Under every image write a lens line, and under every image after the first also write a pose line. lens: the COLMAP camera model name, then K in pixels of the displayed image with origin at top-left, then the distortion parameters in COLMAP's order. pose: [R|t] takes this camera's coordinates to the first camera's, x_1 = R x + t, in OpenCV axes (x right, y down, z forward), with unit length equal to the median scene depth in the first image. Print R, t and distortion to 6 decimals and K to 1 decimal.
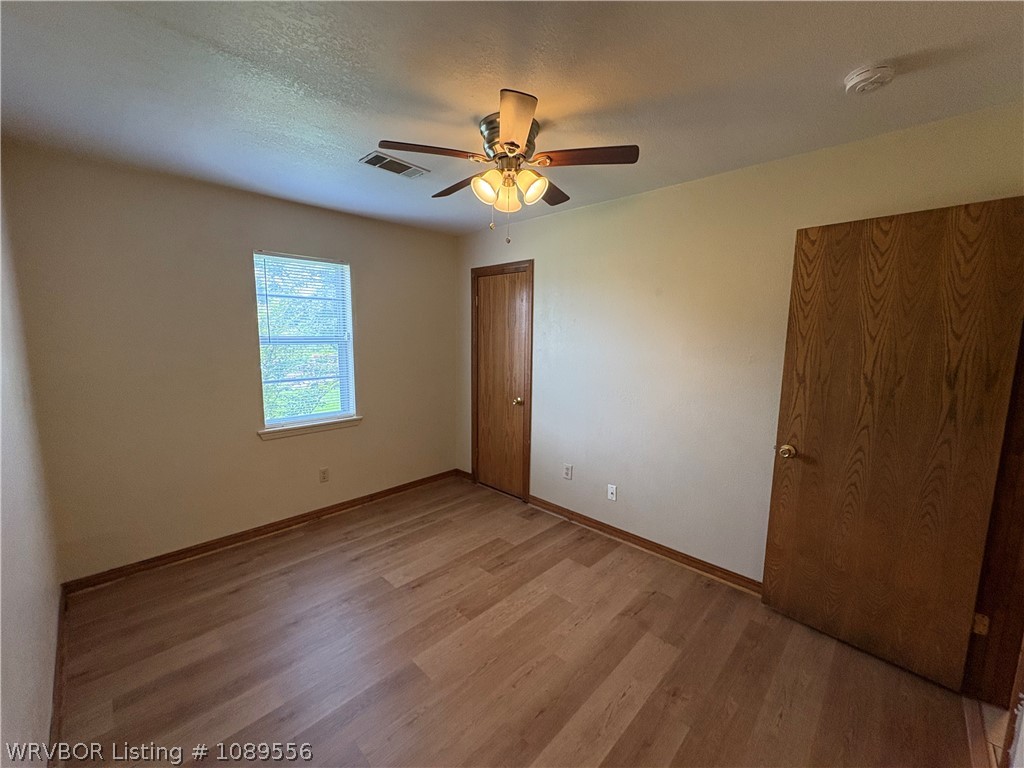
lens RADIAL K [[407.2, 0, 513.9], [0, 407.2, 384.9], [0, 0, 1]] dist [-0.001493, -0.000133]
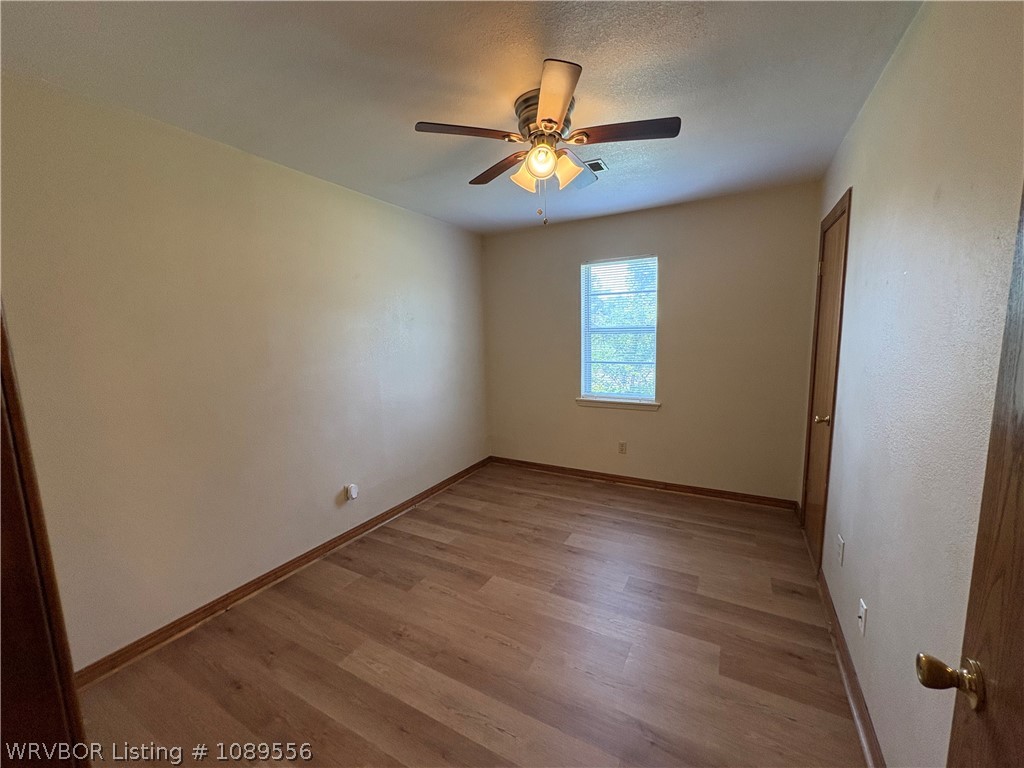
lens RADIAL K [[407.2, 0, 511.8], [0, 407.2, 385.6], [0, 0, 1]] dist [-0.001493, -0.000133]
pose [[0.257694, 0.113869, -0.959494, 0.582655], [-0.096120, 0.991127, 0.091808, -0.028585], [0.961434, 0.068568, 0.266352, 0.419014]]
